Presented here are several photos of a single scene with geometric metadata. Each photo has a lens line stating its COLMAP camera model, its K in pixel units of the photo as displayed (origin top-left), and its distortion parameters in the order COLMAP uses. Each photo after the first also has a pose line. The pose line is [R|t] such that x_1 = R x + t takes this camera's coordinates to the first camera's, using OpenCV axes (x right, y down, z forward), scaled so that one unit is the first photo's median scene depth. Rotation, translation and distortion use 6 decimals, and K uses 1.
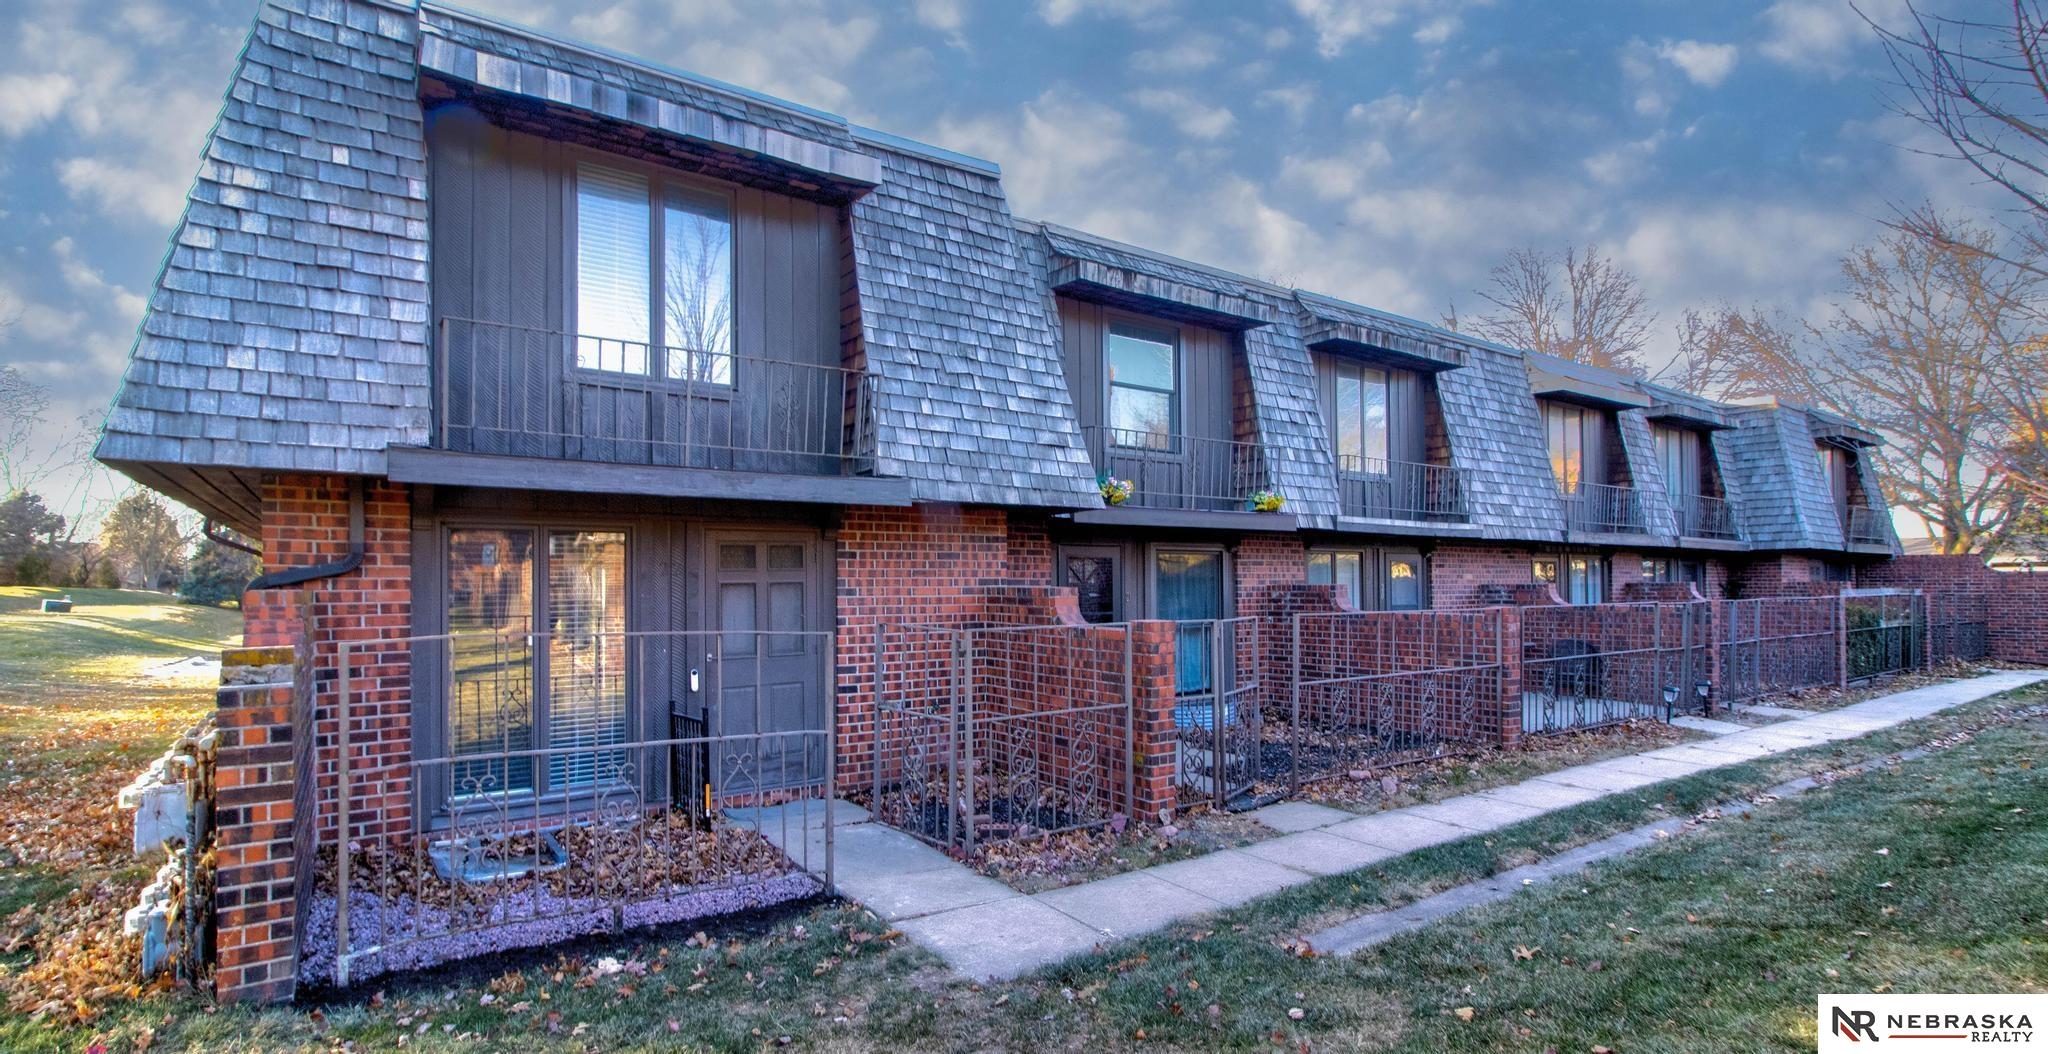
lens RADIAL K [[961.9, 0, 1023.0], [0, 961.9, 565.4], [0, 0, 1]] dist [0.010403, 0.000372]
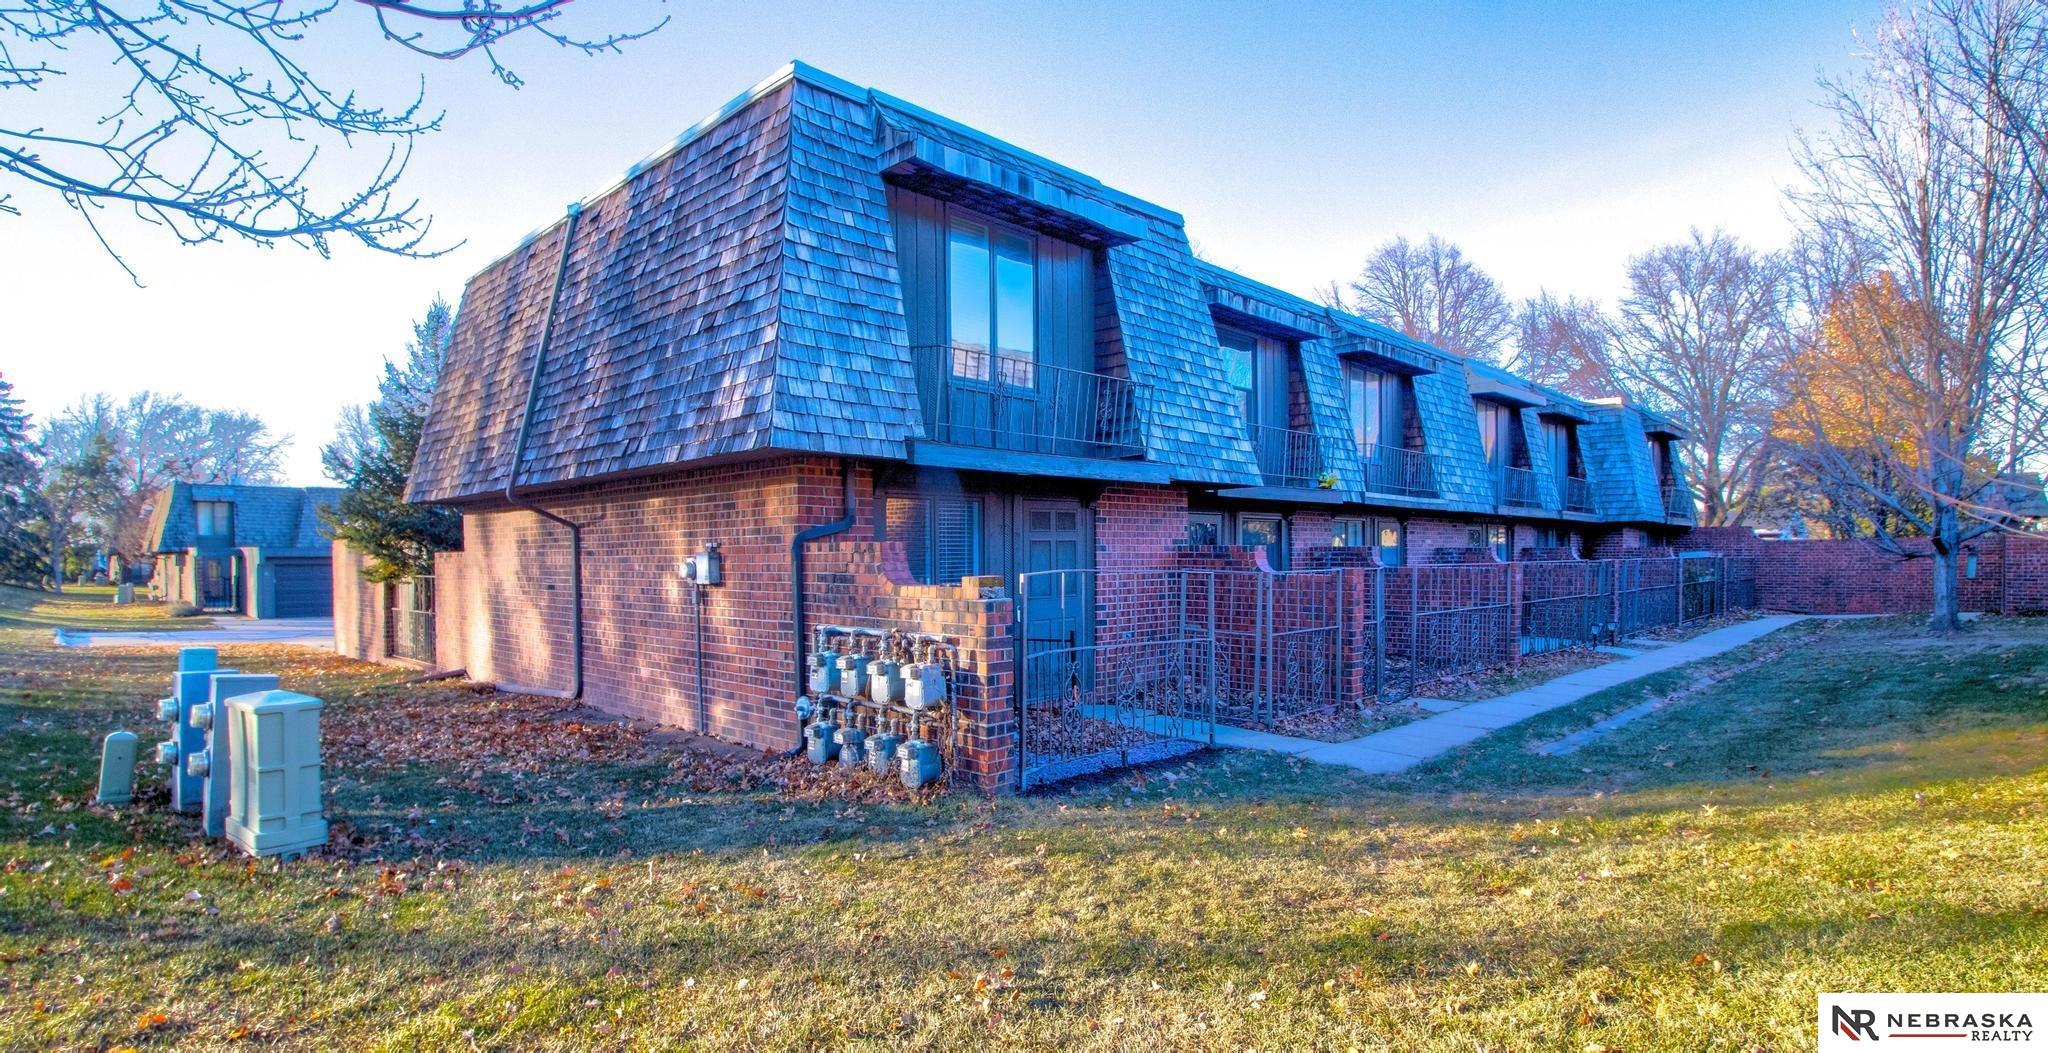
lens RADIAL K [[1013.9, 0, 1022.7], [0, 1013.9, 565.0], [0, 0, 1]] dist [0.009270, 0.000259]
pose [[0.980717, 0.000267, 0.195435, -0.378894], [-0.006619, 0.999471, 0.031851, 0.004817], [-0.195323, -0.032531, 0.980199, -0.224186]]
